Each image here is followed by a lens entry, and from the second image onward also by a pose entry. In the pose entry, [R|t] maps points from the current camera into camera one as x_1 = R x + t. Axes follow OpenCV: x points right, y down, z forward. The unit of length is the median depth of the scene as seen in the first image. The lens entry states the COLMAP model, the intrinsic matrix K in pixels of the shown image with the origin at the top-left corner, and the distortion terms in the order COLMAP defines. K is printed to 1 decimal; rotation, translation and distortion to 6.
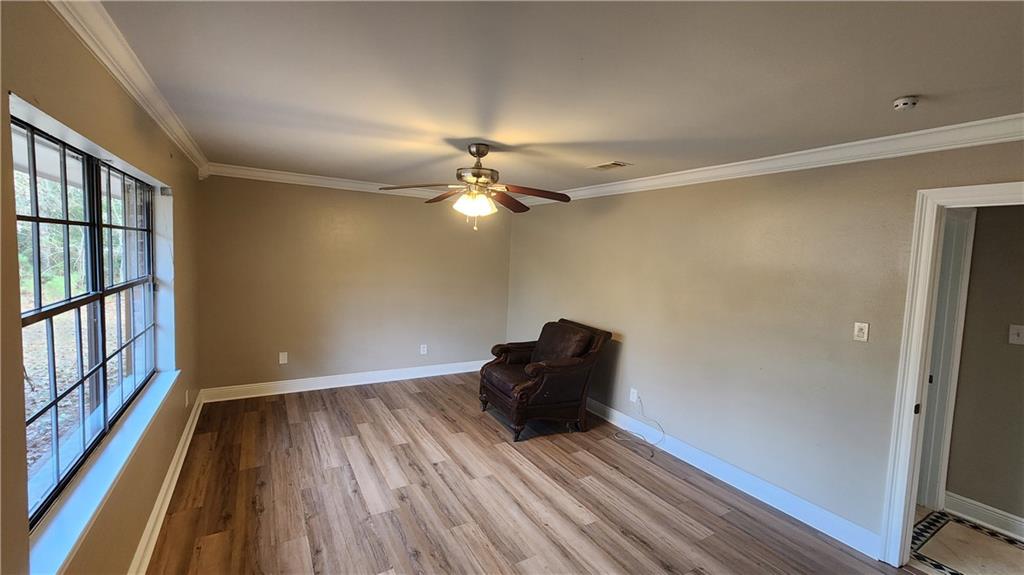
lens RADIAL K [[421.4, 0, 511.2], [0, 421.4, 289.6], [0, 0, 1]] dist [-0.000304, -0.000221]
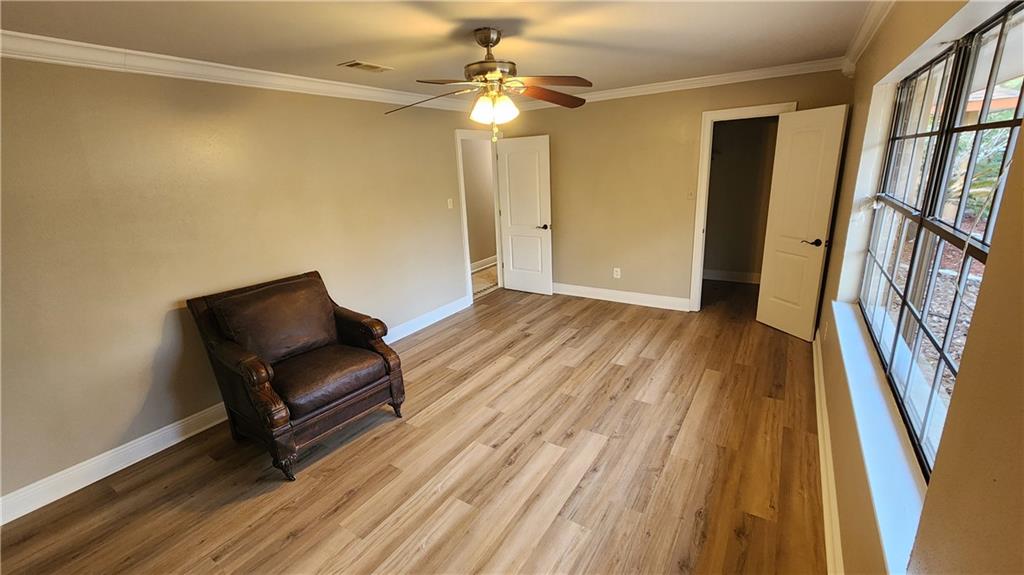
lens RADIAL K [[421.4, 0, 511.6], [0, 421.4, 280.6], [0, 0, 1]] dist [-0.000304, -0.000221]
pose [[-0.439918, -0.255440, 0.860943, -0.877012], [0.111427, 0.935759, 0.334574, -0.154337], [-0.891098, 0.243117, -0.383194, 1.316964]]
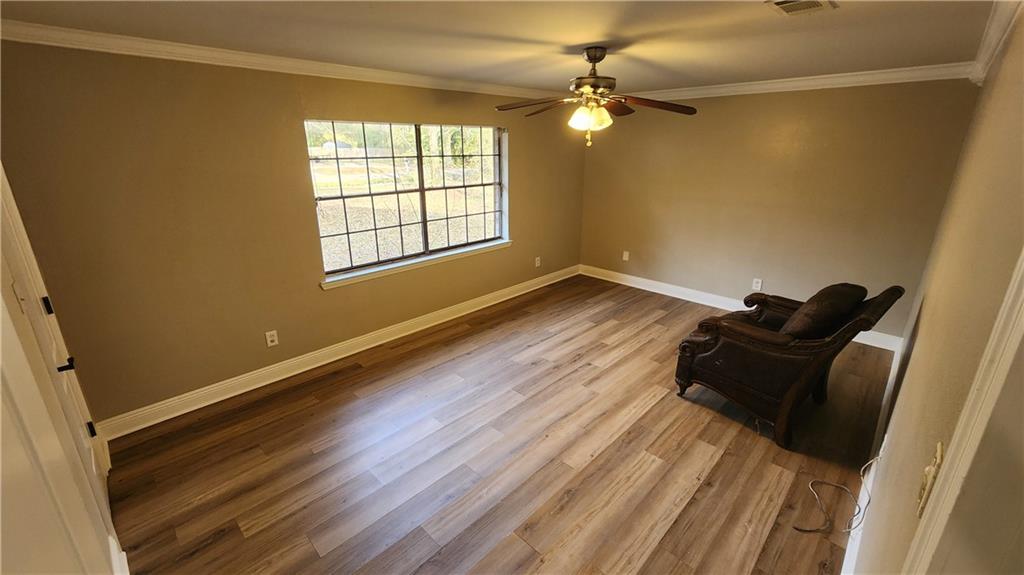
lens RADIAL K [[421.4, 0, 512.5], [0, 421.4, 284.4], [0, 0, 1]] dist [-0.000304, -0.000221]
pose [[0.259005, 0.261429, -0.929823, 0.826977], [-0.075813, 0.965206, 0.250259, -0.060958], [0.962896, 0.005675, 0.269813, 0.547838]]
